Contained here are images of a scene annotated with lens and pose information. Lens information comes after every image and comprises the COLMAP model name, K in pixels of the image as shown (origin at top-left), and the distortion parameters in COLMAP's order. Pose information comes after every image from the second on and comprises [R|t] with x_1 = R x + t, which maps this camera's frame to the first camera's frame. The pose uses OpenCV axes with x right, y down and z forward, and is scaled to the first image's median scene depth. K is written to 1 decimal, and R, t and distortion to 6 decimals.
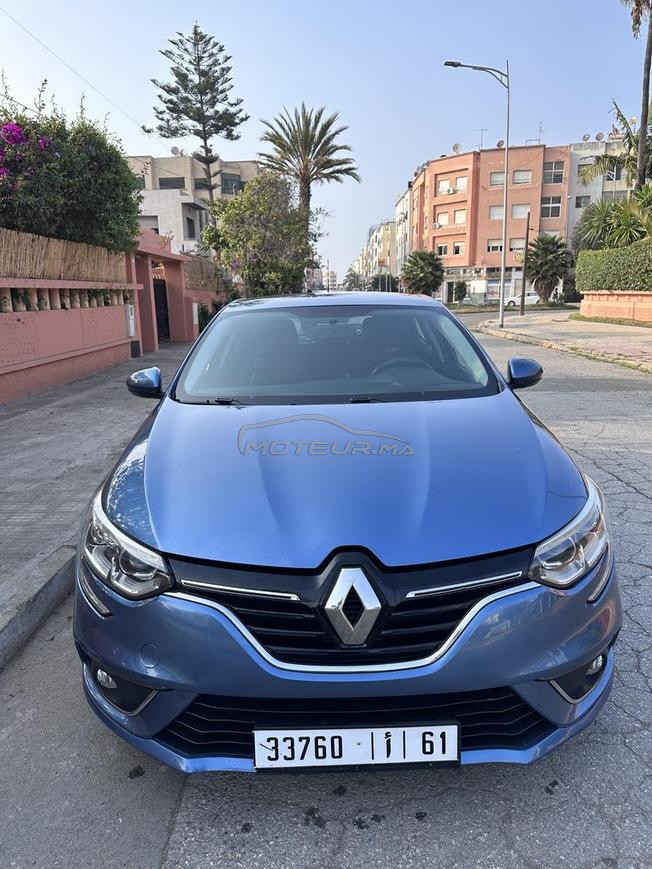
lens RADIAL K [[600.7, 0, 326.0], [0, 600.7, 434.5], [0, 0, 1]] dist [0.000537, -0.002910]
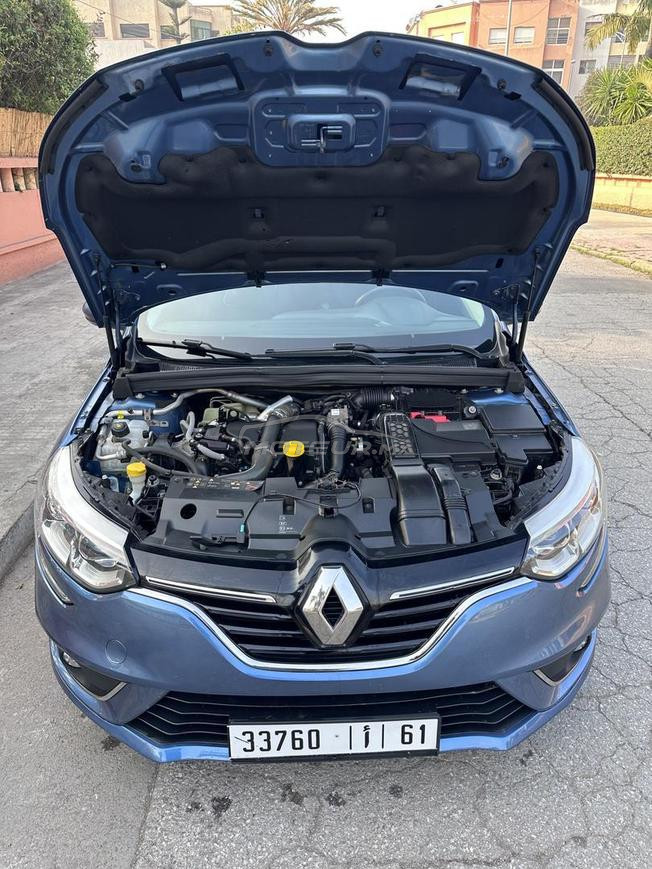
lens RADIAL K [[600.7, 0, 326.0], [0, 600.7, 434.5], [0, 0, 1]] dist [0.000537, -0.002910]
pose [[0.999398, 0.005942, 0.034188, 0.000936], [-0.012352, 0.981617, 0.190461, -0.149506], [-0.032428, -0.190768, 0.981099, 0.132252]]
